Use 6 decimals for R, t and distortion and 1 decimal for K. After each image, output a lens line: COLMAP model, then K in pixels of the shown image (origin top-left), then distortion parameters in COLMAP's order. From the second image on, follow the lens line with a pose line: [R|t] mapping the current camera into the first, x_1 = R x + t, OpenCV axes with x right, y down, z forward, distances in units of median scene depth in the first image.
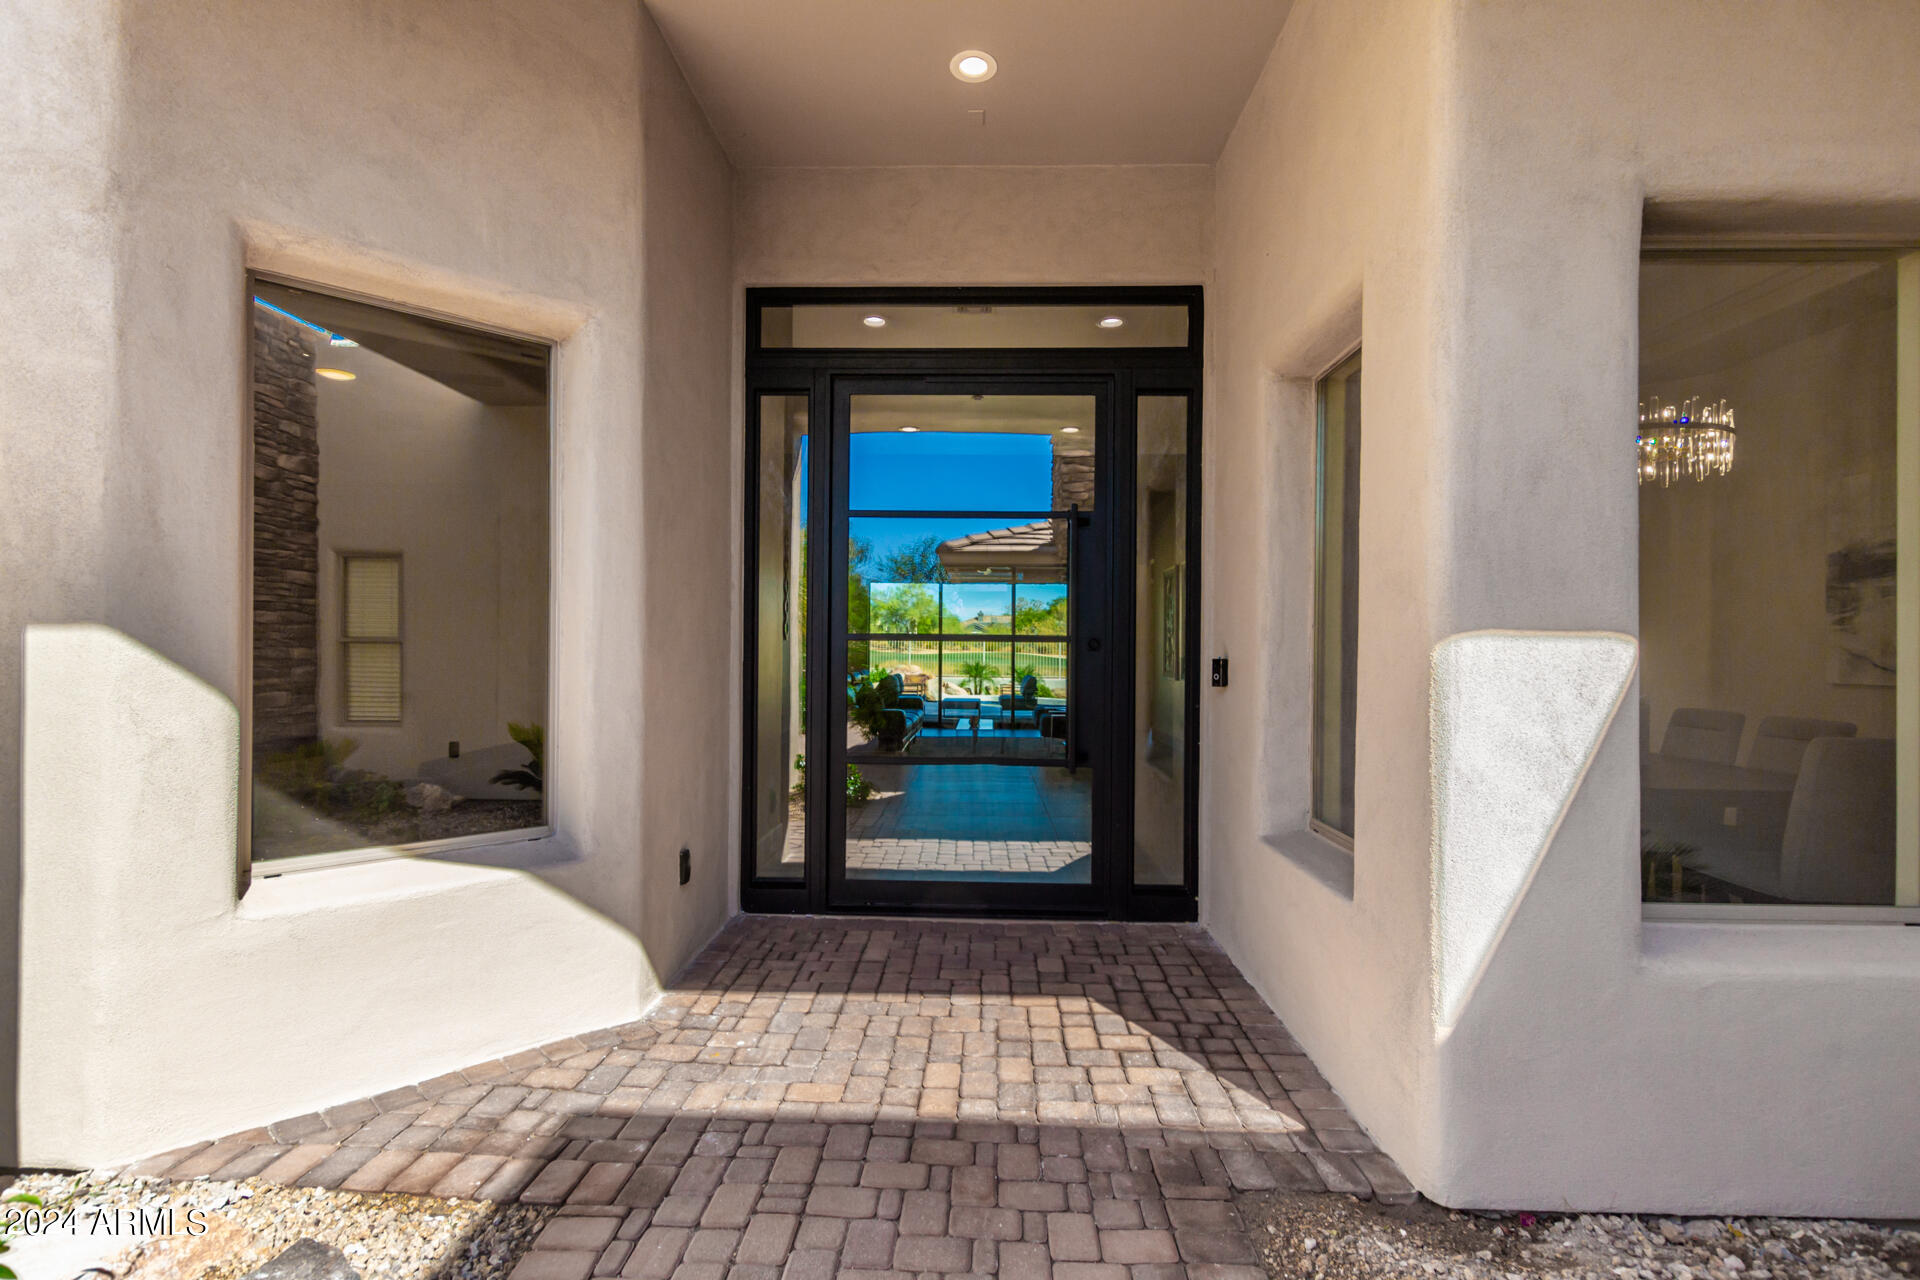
lens RADIAL K [[907.4, 0, 966.5], [0, 907.4, 644.8], [0, 0, 1]] dist [0.002561, 0.000183]
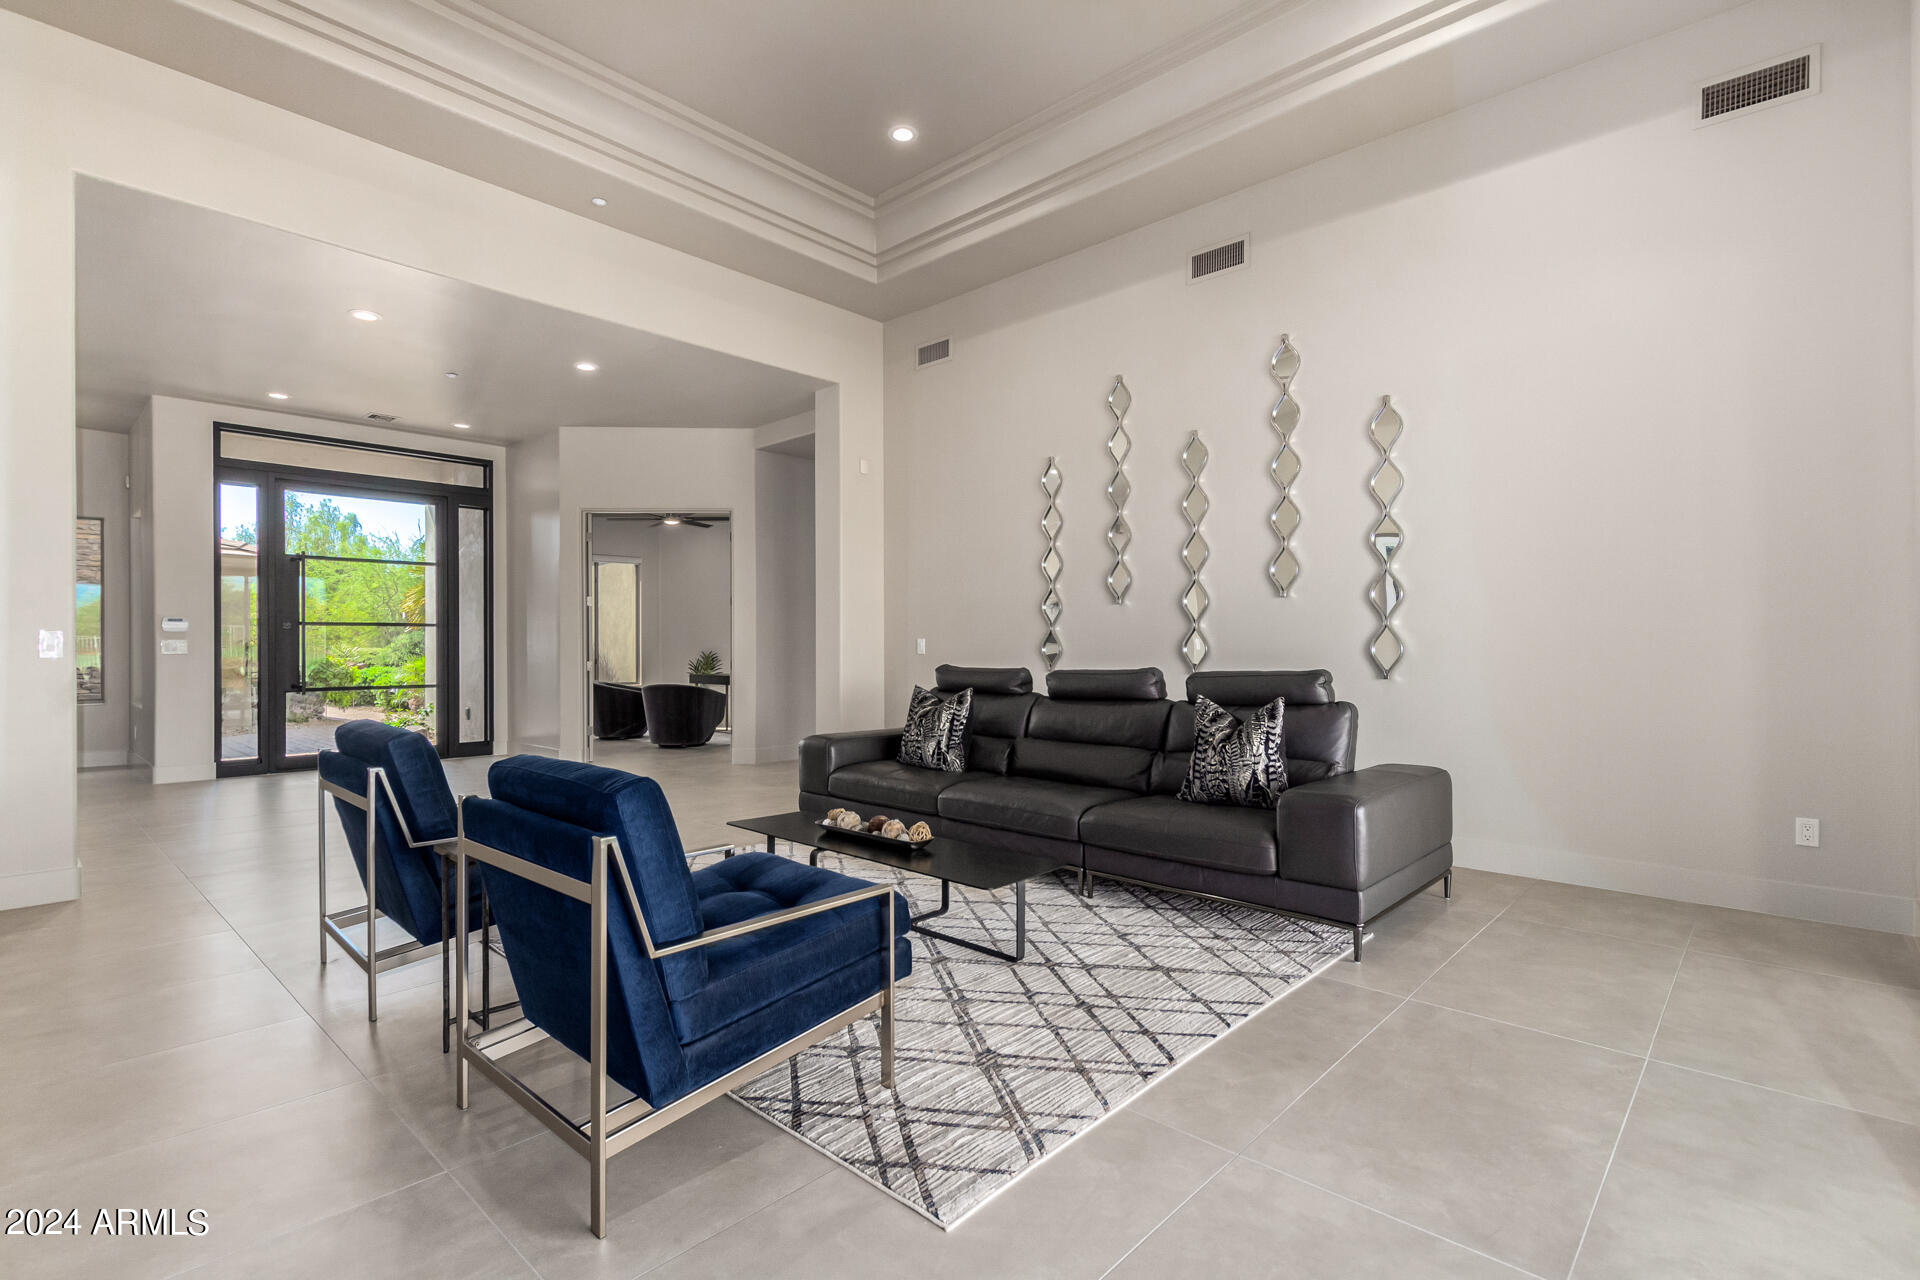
lens RADIAL K [[894.6, 0, 960.0], [0, 894.6, 640.0], [0, 0, 1]] dist [0.001607, 0.000128]
pose [[0.654079, -0.004487, 0.756413, -0.601816], [0.005548, 0.999984, 0.001134, 0.027940], [-0.756406, 0.003455, 0.654094, -1.186504]]
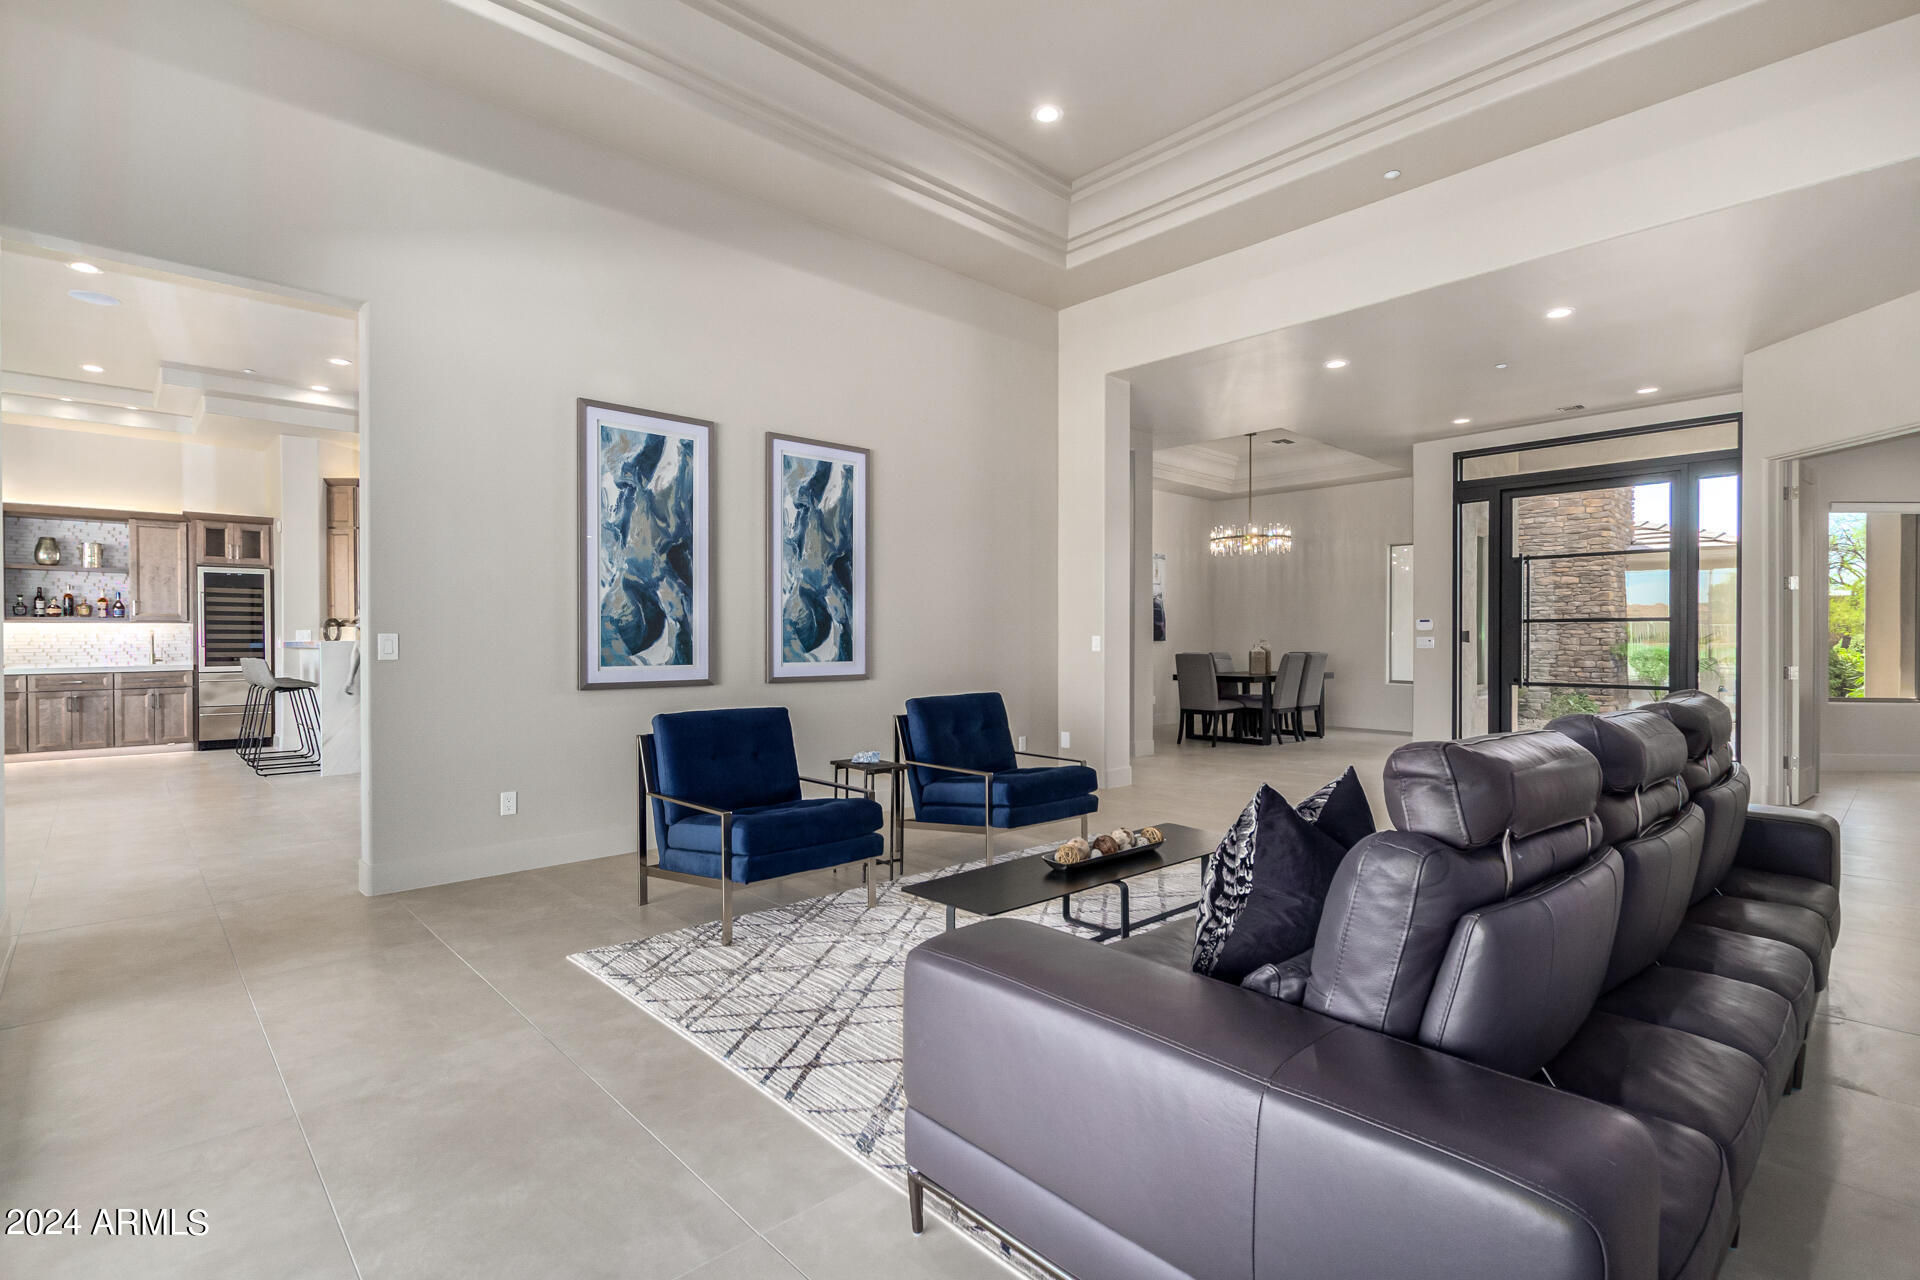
lens RADIAL K [[907.4, 0, 966.5], [0, 907.4, 644.8], [0, 0, 1]] dist [0.002561, 0.000183]
pose [[0.708129, -0.004620, -0.706068, 0.424837], [0.009680, 0.999948, 0.003166, 0.021833], [0.706017, -0.009077, 0.708137, -1.228970]]
